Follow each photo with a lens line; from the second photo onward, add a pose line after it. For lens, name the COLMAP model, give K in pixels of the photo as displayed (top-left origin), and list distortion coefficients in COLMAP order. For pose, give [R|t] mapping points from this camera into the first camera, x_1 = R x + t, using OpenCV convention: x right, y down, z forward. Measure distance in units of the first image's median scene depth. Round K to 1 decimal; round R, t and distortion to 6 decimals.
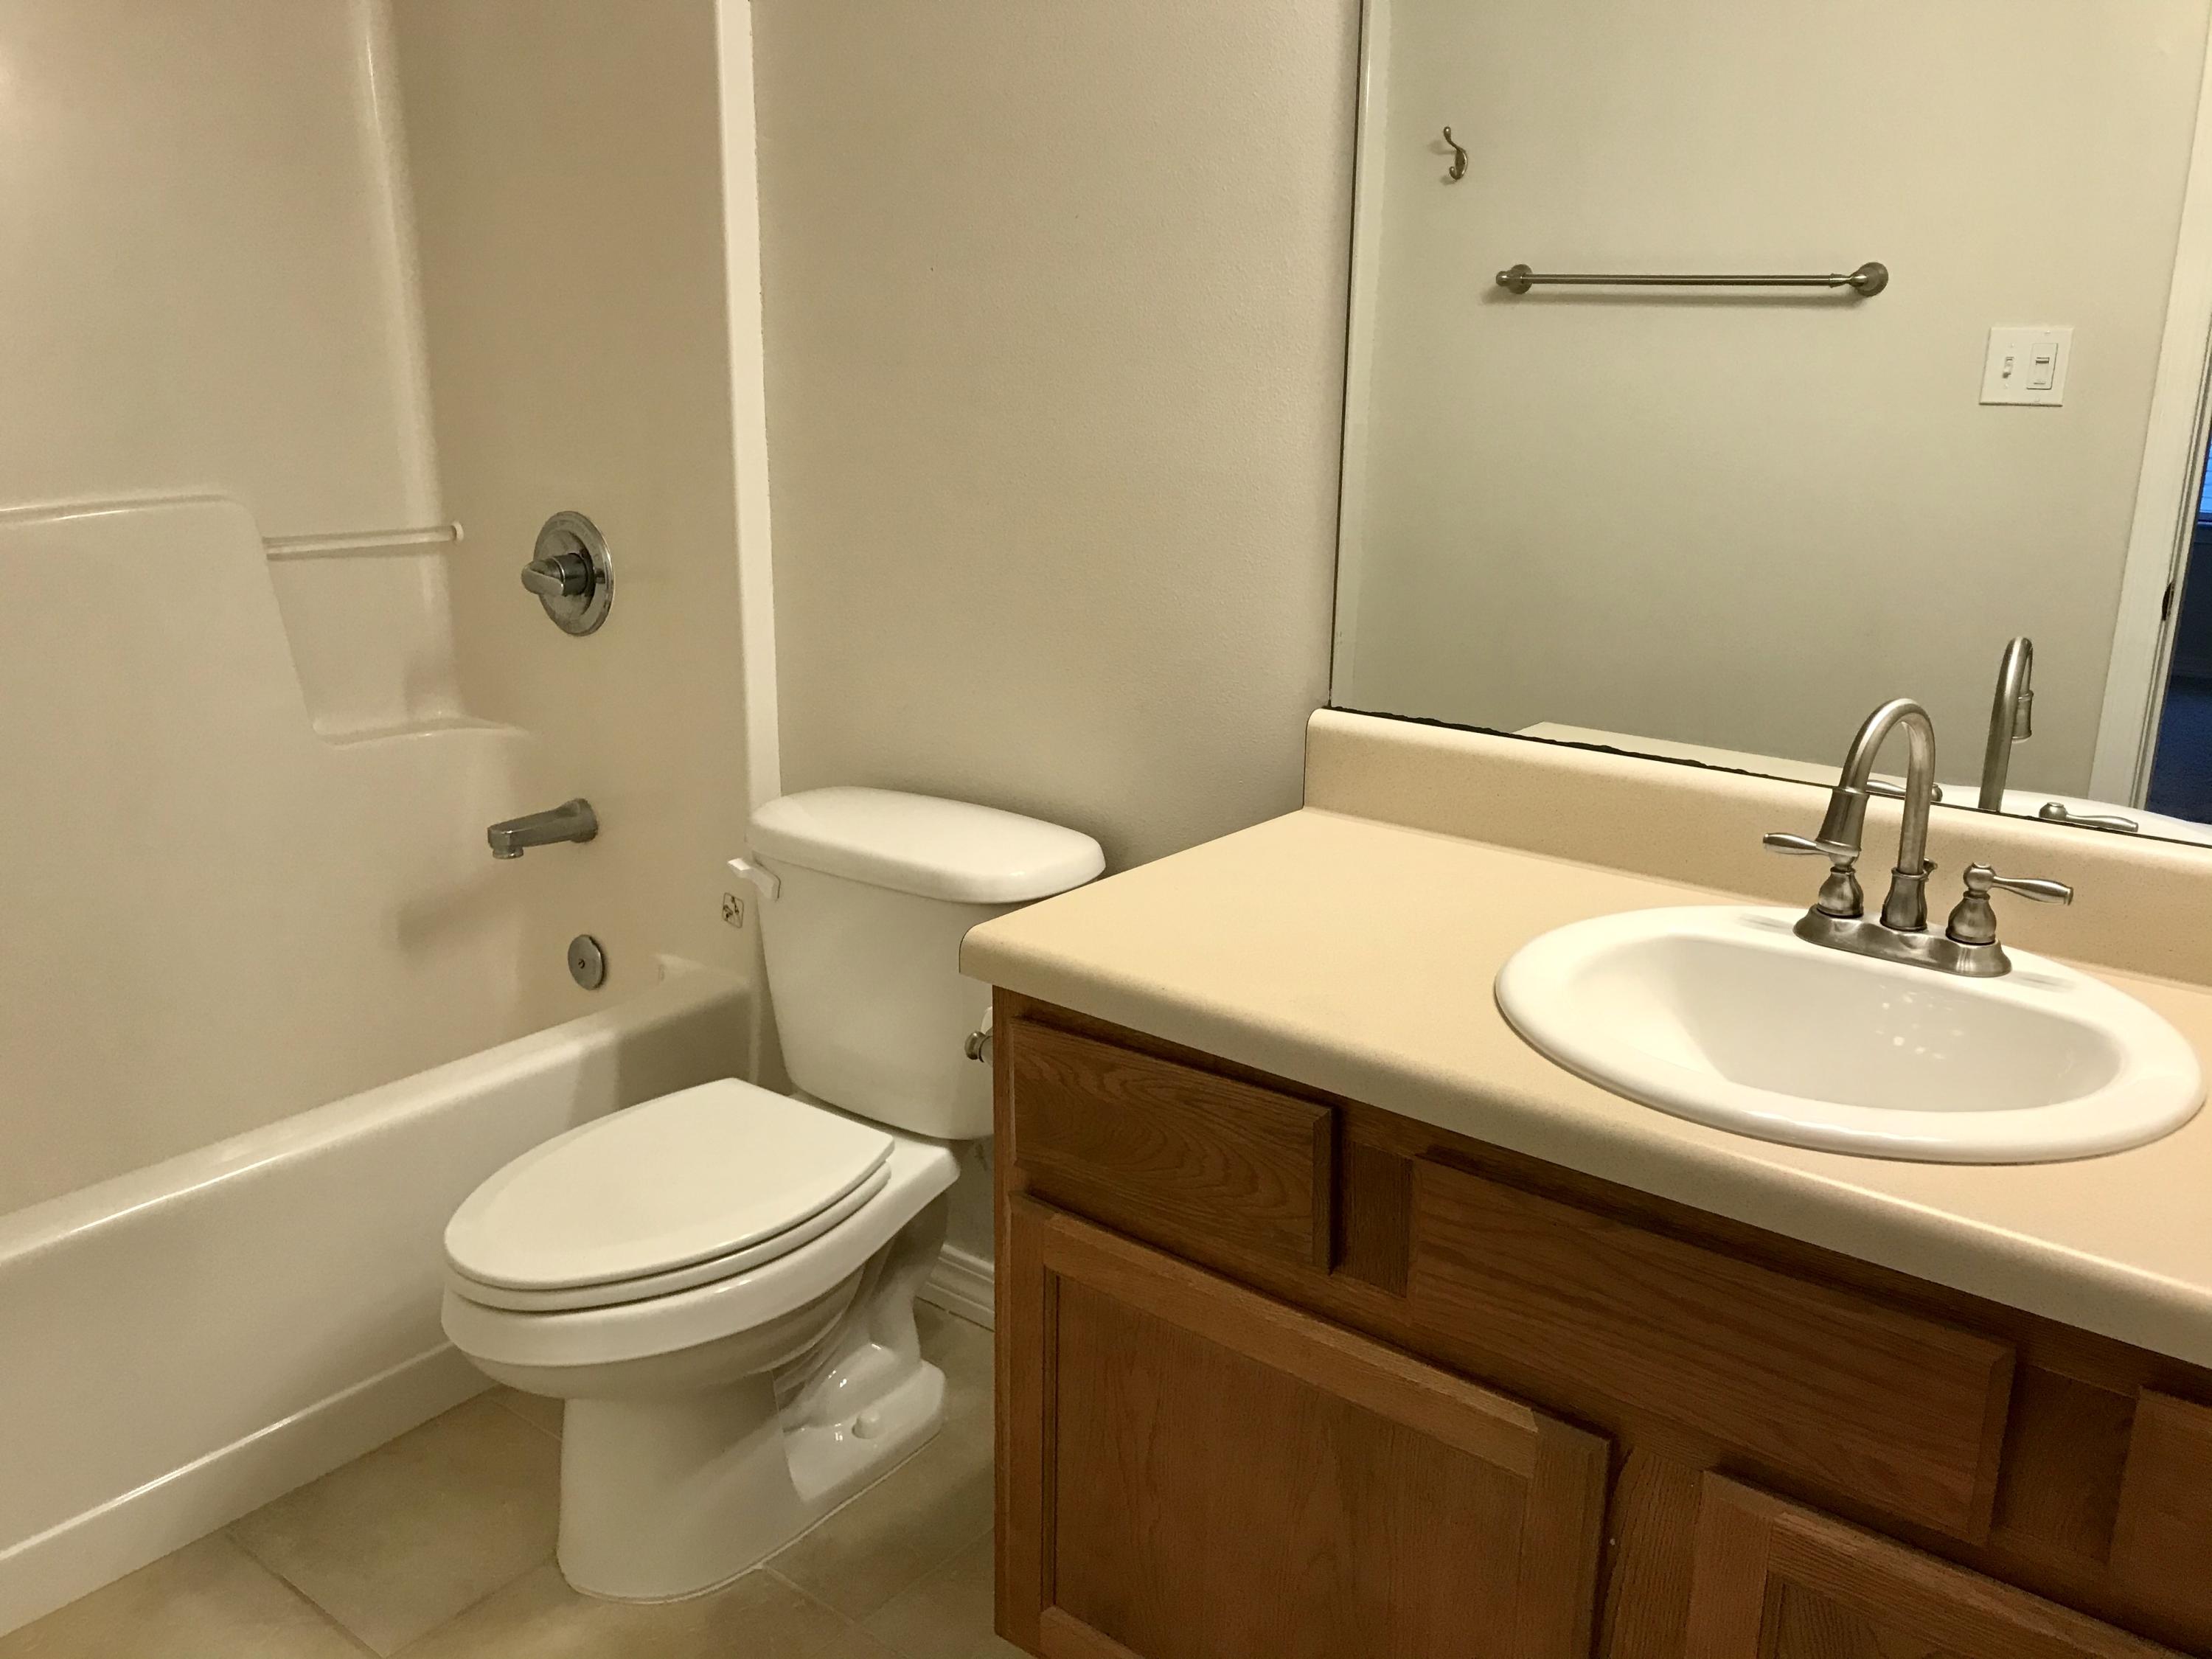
lens RADIAL K [[1812.2, 0, 1106.0], [0, 1812.2, 829.5], [0, 0, 1]] dist [0.035735, -0.057004]
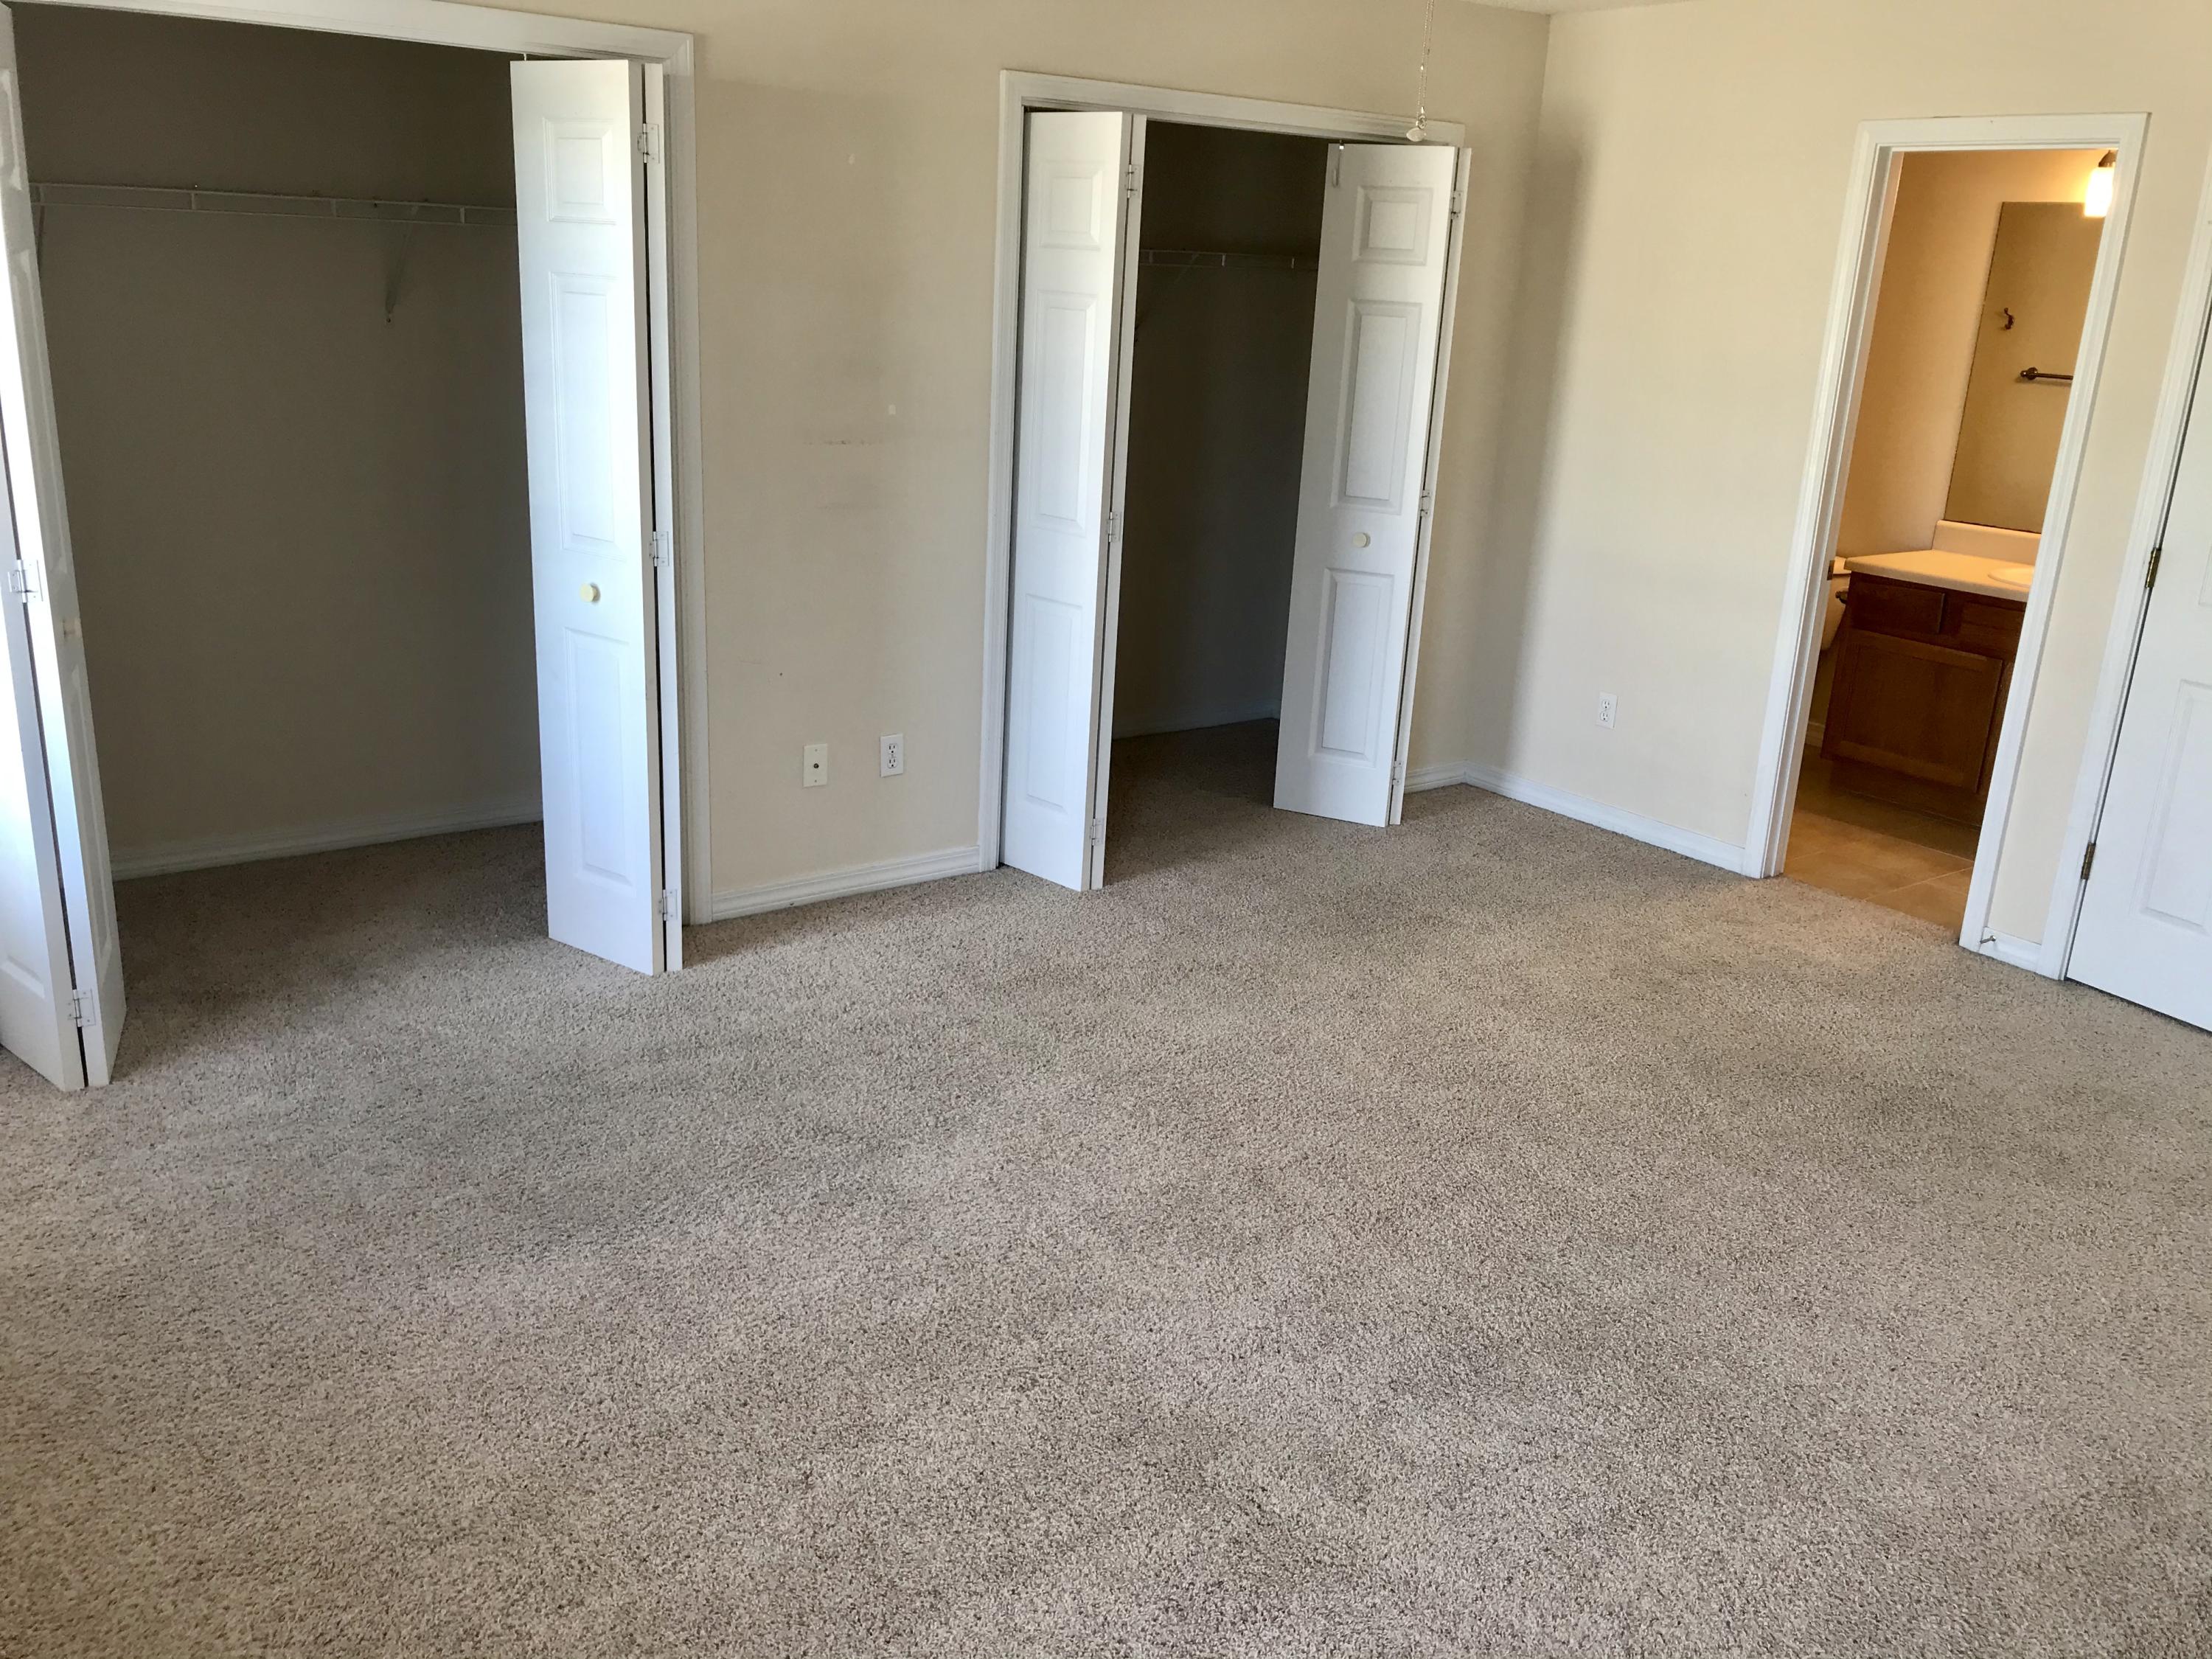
lens RADIAL K [[1812.2, 0, 1106.0], [0, 1812.2, 829.5], [0, 0, 1]] dist [0.035735, -0.057004]
pose [[0.965484, 0.112949, -0.234699, -0.303007], [-0.106483, 0.993506, 0.040086, 0.308965], [0.237703, -0.013711, 0.971241, -1.554076]]
